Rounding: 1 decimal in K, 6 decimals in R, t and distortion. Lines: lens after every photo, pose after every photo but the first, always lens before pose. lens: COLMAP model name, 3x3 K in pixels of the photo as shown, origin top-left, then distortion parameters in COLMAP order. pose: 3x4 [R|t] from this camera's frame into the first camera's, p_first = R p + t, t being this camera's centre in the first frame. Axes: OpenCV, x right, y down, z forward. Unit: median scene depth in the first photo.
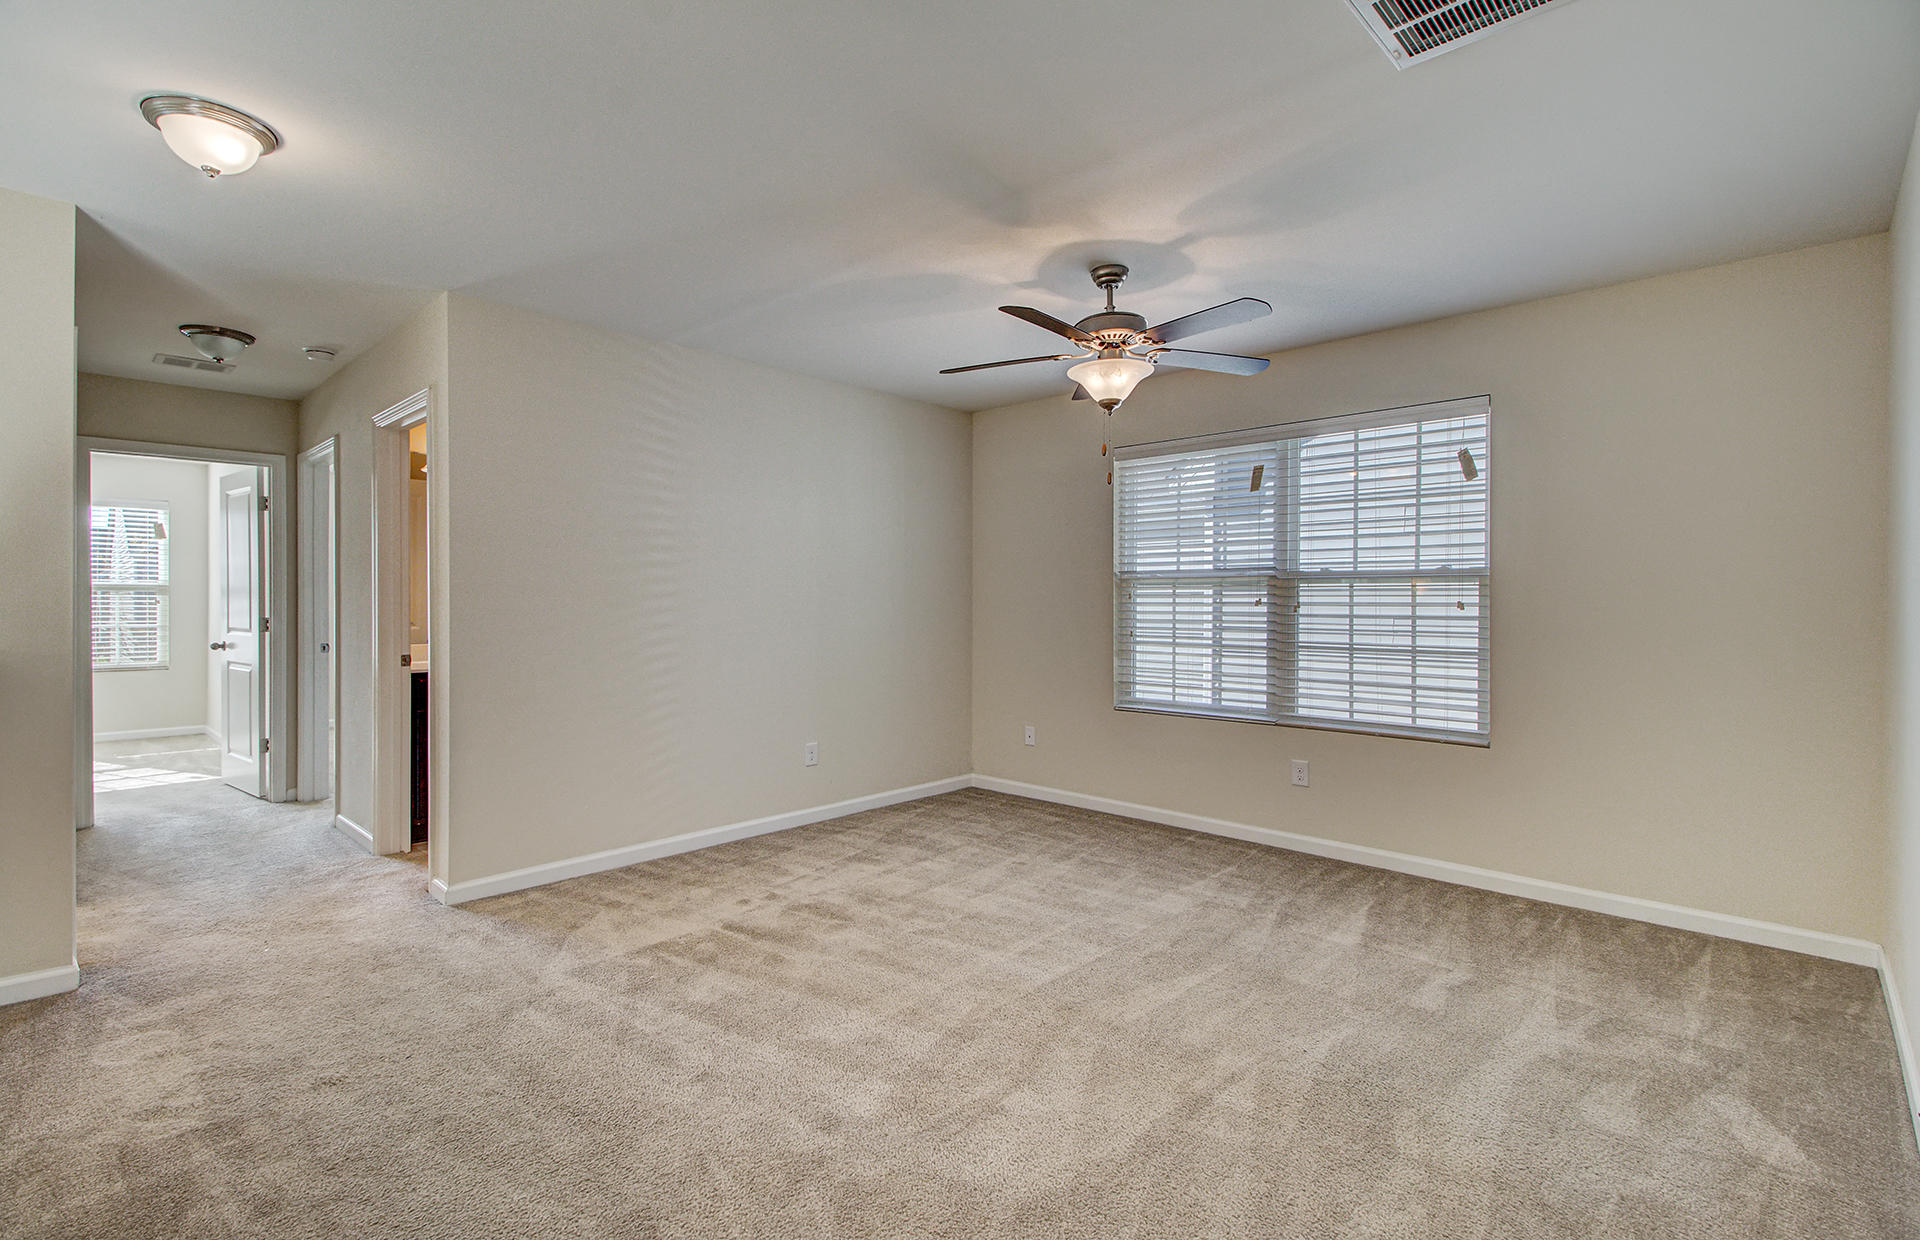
lens RADIAL K [[885.1, 0, 951.8], [0, 885.1, 607.2], [0, 0, 1]] dist [0.005828, -0.001223]
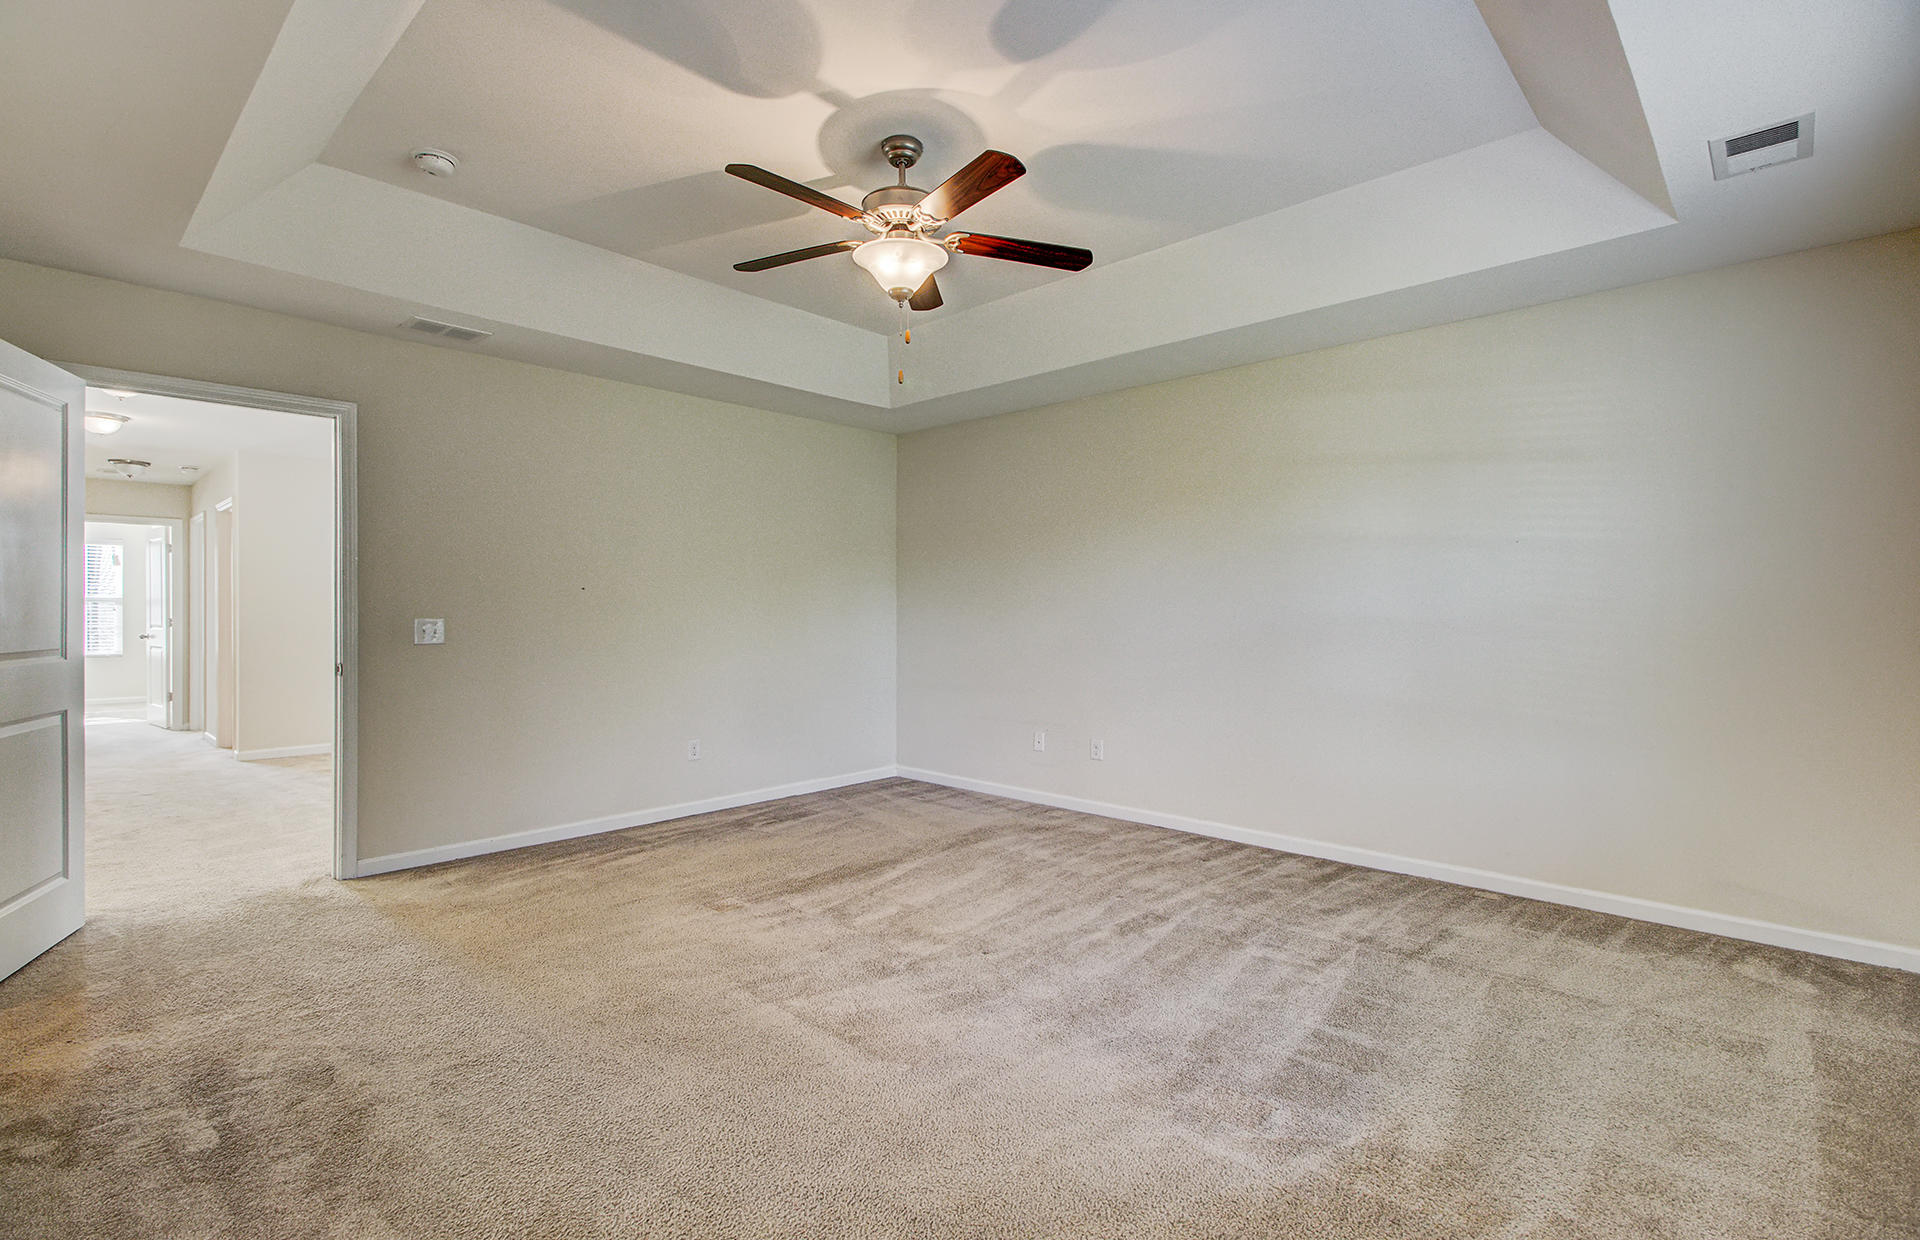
lens RADIAL K [[885.1, 0, 951.8], [0, 885.1, 607.2], [0, 0, 1]] dist [0.005828, -0.001223]
pose [[0.999969, -0.006766, 0.003987, 0.657579], [0.006791, 0.999958, -0.006179, 0.010904], [-0.003945, 0.006206, 0.999973, -0.639157]]
